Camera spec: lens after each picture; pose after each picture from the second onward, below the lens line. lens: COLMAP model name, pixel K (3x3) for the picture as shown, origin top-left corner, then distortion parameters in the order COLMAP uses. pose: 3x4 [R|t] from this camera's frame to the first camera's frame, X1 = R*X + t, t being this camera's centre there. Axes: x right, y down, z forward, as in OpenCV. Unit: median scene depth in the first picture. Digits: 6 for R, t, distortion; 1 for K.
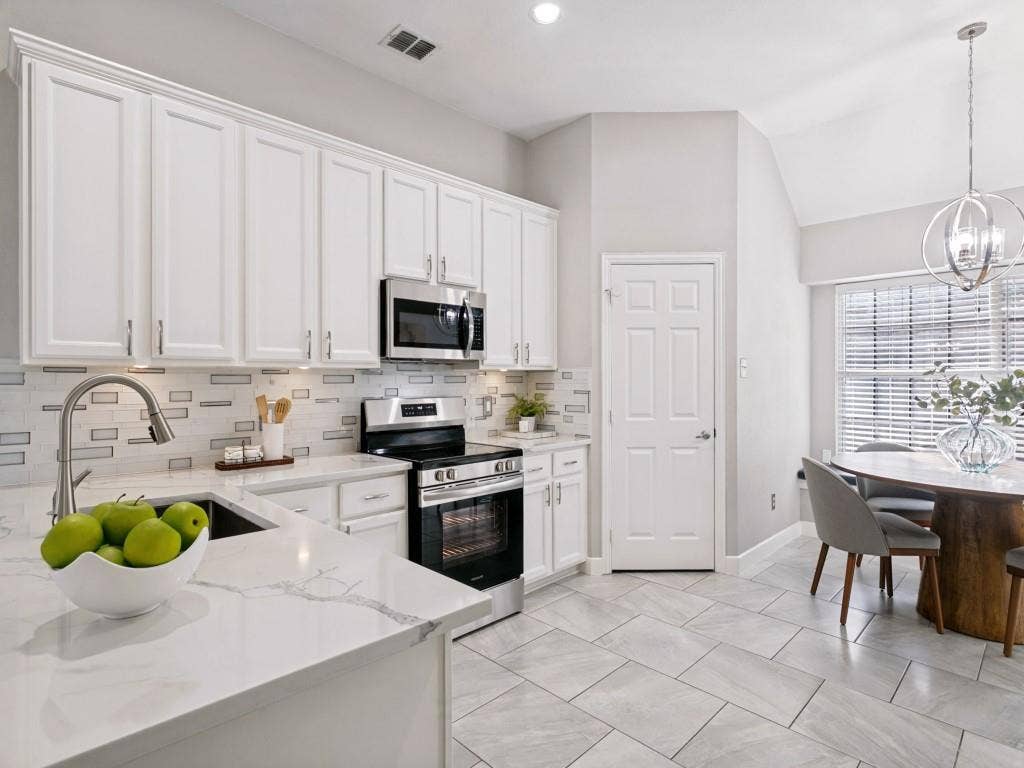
lens RADIAL K [[485.7, 0, 521.2], [0, 485.7, 389.0], [0, 0, 1]] dist [-0.002474, 0.000220]
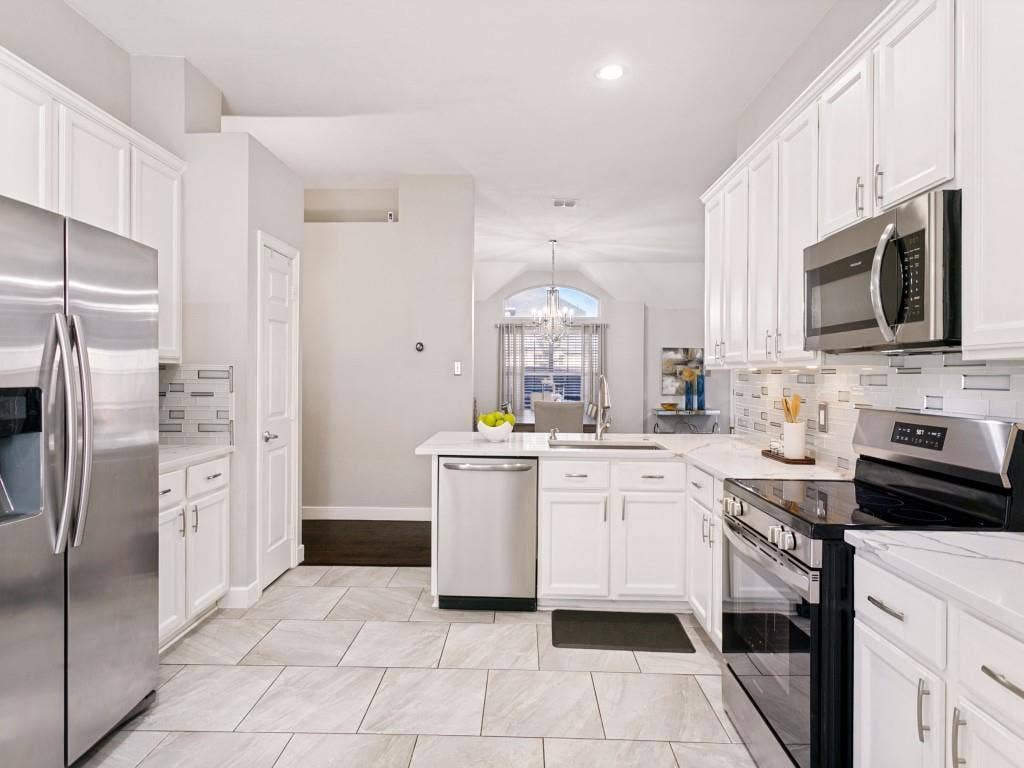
lens RADIAL K [[542.3, 0, 508.8], [0, 542.3, 382.4], [0, 0, 1]] dist [0.000481, 0.000283]
pose [[-0.696223, 0.012044, -0.717725, 0.577343], [-0.011523, 0.999543, 0.027950, -0.030653], [0.717734, 0.027730, -0.695766, 1.098999]]
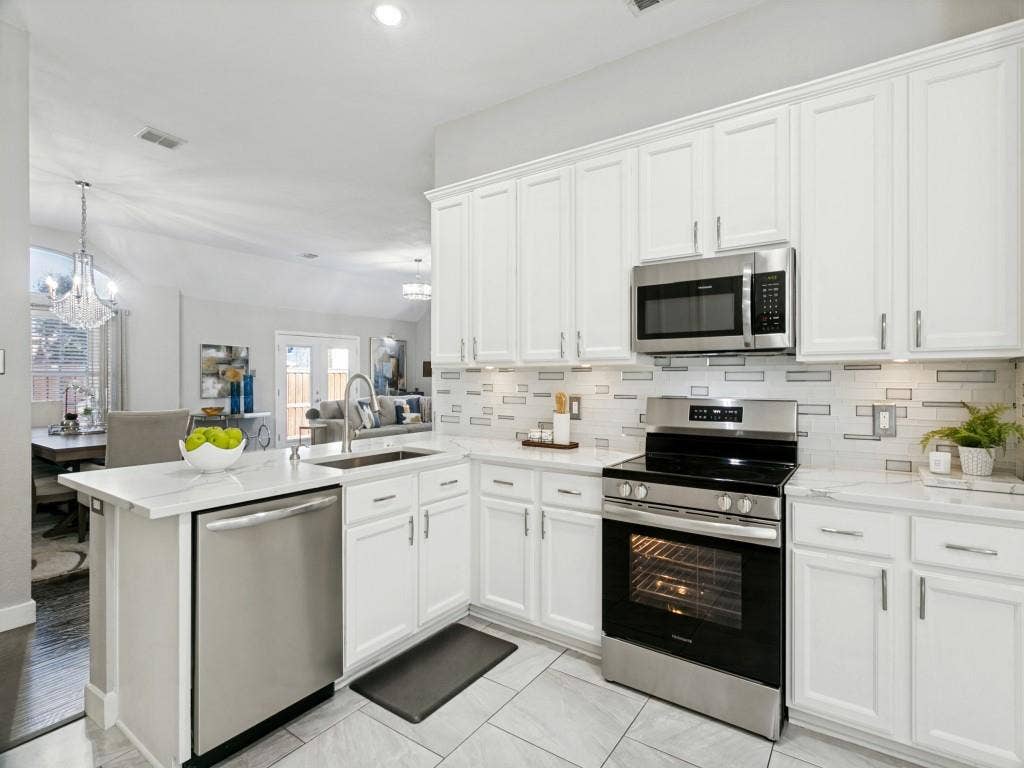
lens RADIAL K [[508.0, 0, 512.0], [0, 508.0, 384.0], [0, 0, 1]] dist [-0.010158, 0.000328]
pose [[0.221677, 0.017139, -0.974970, 0.536475], [-0.015966, 0.999775, 0.013945, -0.012967], [0.974989, 0.012475, 0.221901, 0.491394]]
